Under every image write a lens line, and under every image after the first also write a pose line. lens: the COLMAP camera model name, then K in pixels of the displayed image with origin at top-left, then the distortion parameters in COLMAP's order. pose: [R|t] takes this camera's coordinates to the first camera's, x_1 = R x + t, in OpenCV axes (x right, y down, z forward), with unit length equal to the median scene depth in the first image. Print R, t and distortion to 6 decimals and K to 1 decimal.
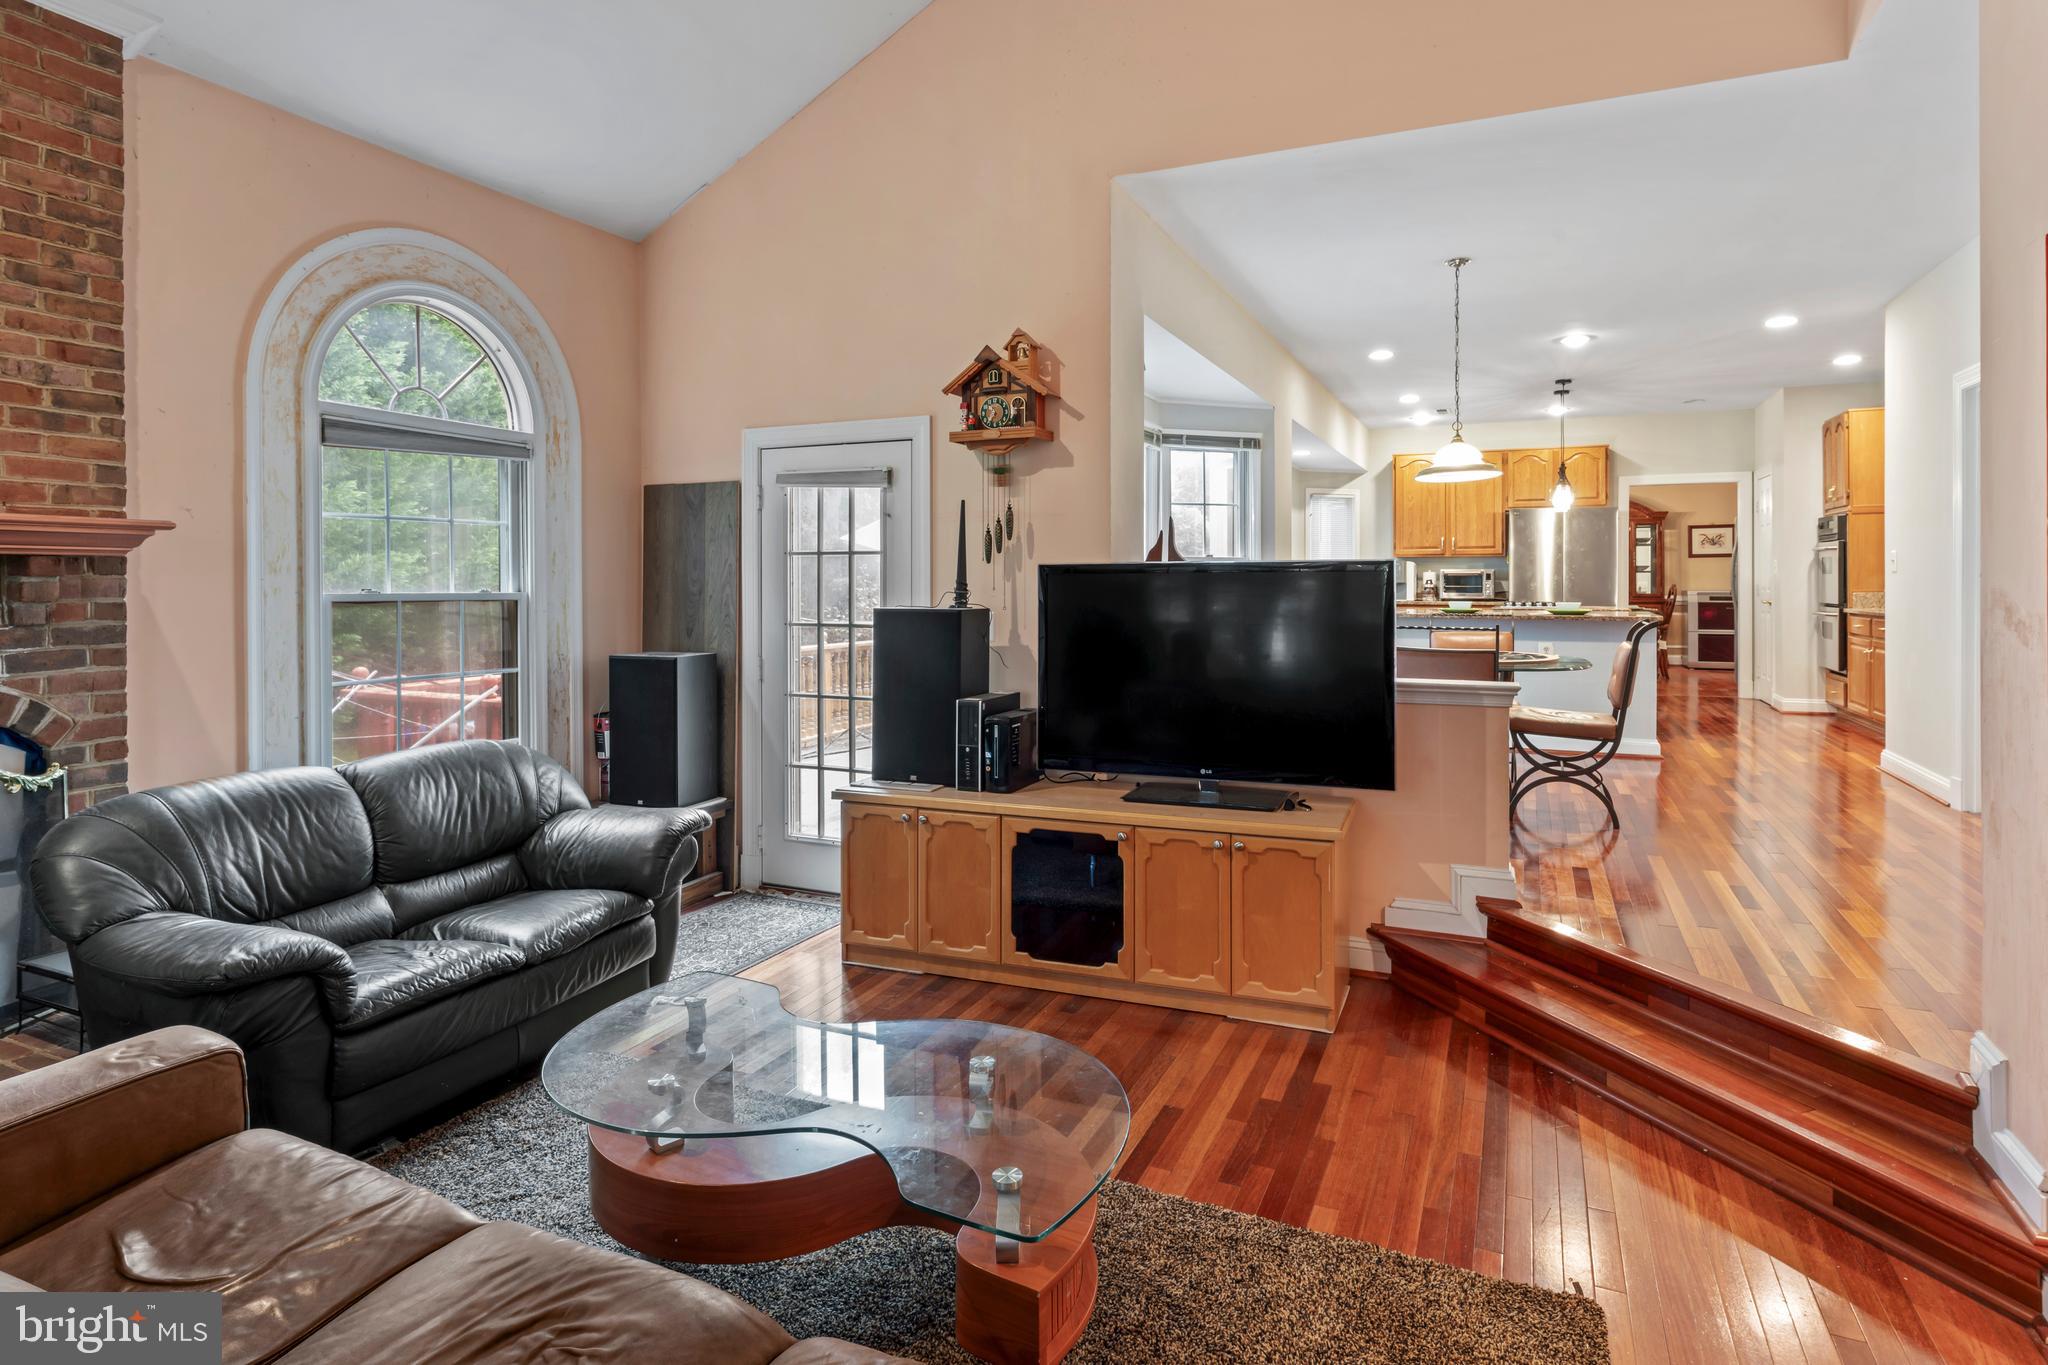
lens RADIAL K [[1051.4, 0, 1070.7], [0, 1051.4, 585.8], [0, 0, 1]] dist [0.001673, -0.000932]
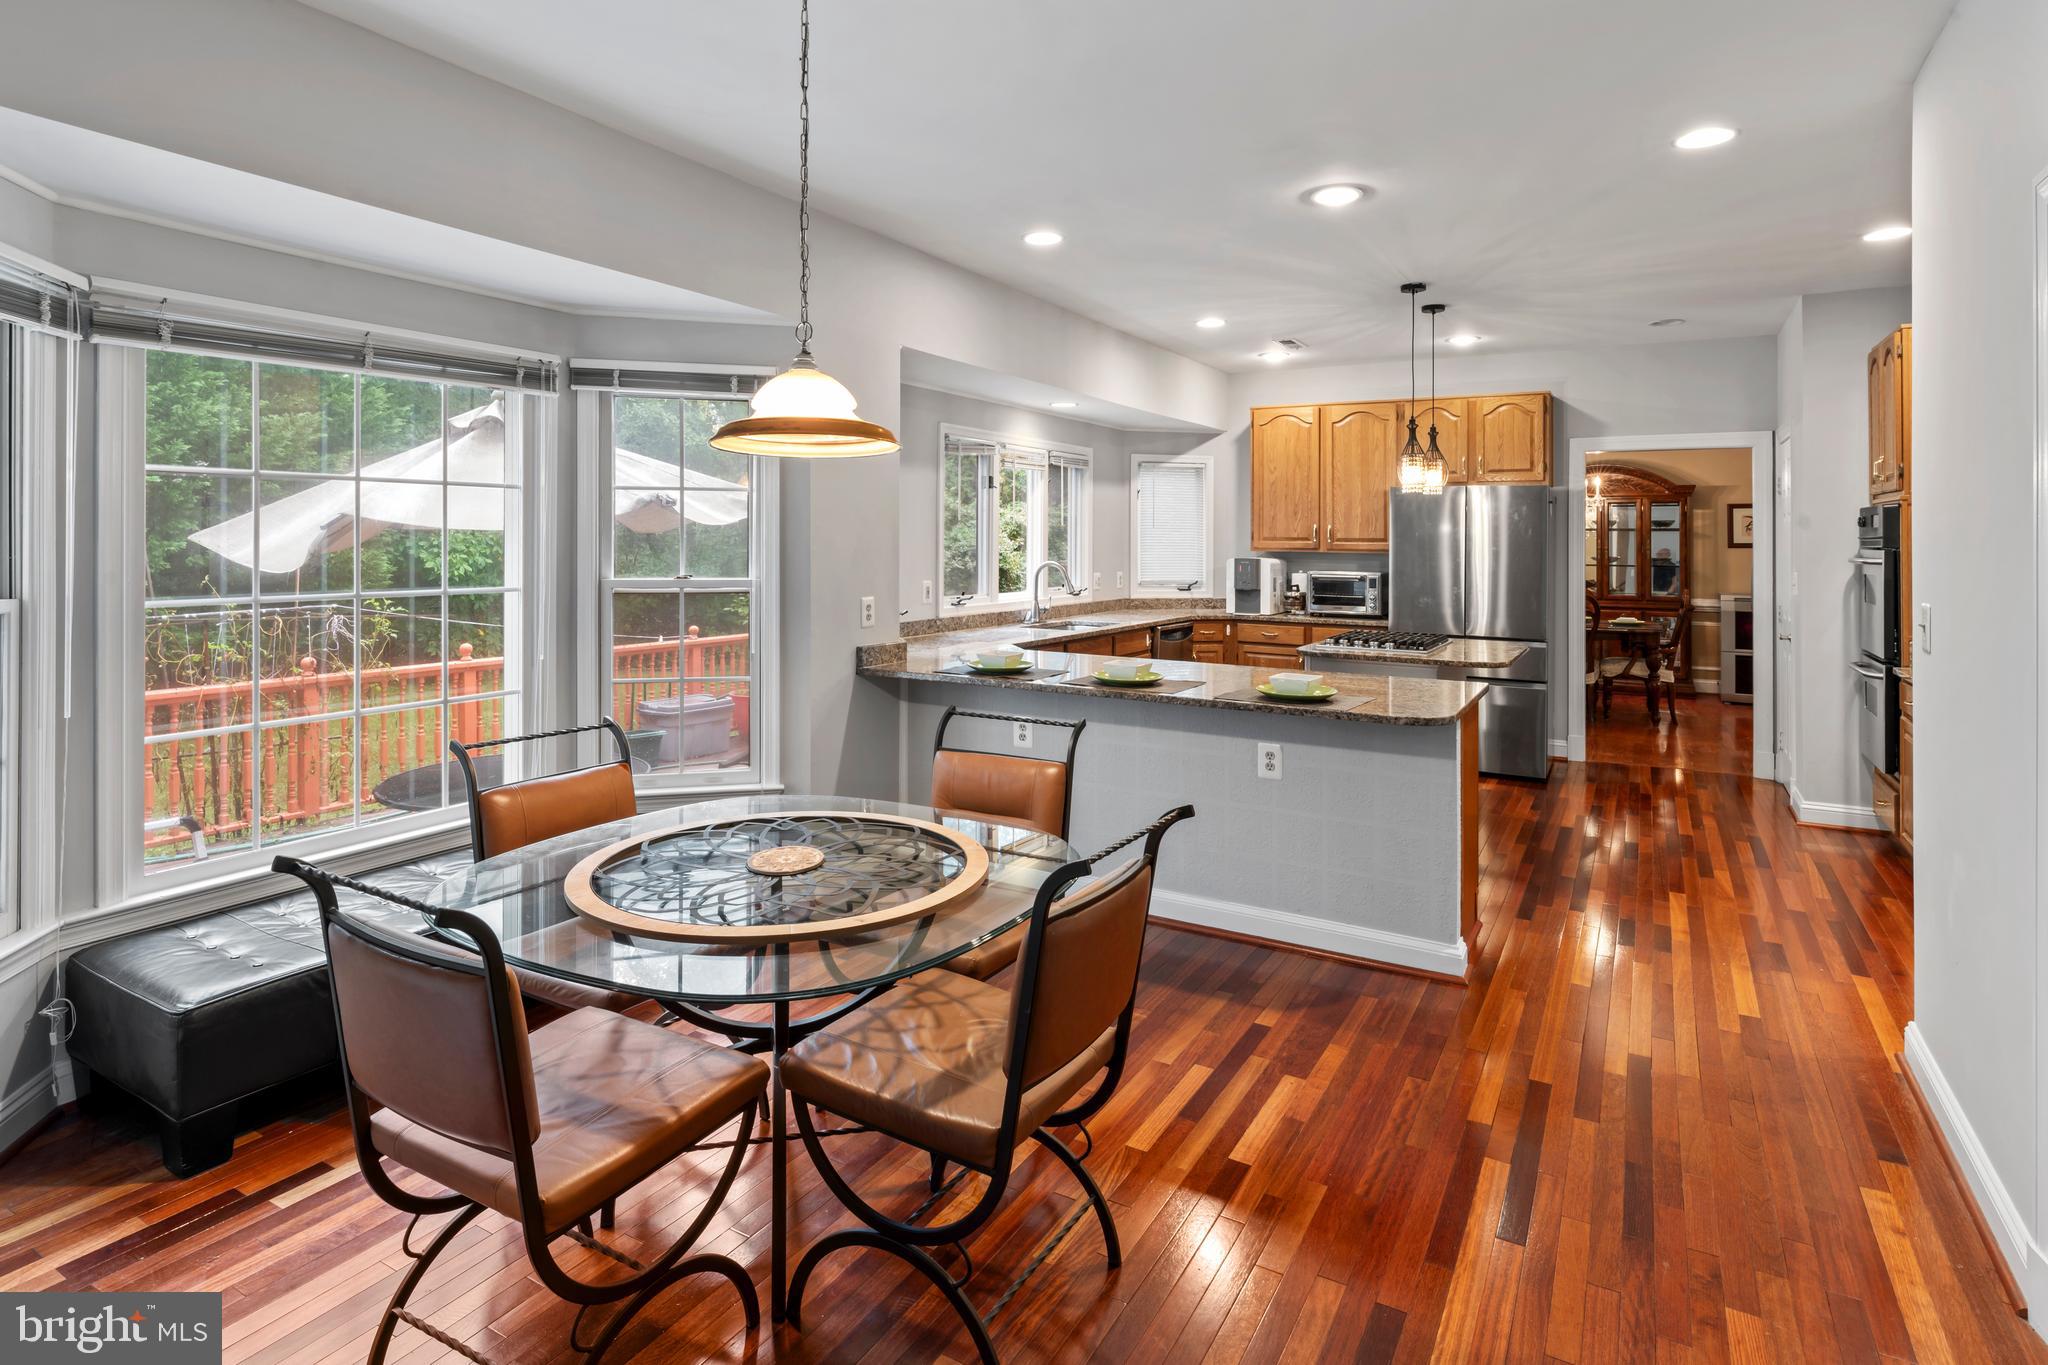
lens RADIAL K [[1051.4, 0, 1048.6], [0, 1051.4, 536.2], [0, 0, 1]] dist [0.001673, -0.000932]
pose [[0.993929, 0.009712, -0.109598, 0.262691], [-0.010619, 0.999914, -0.007691, -0.032389], [0.109514, 0.008808, 0.993946, 0.292189]]
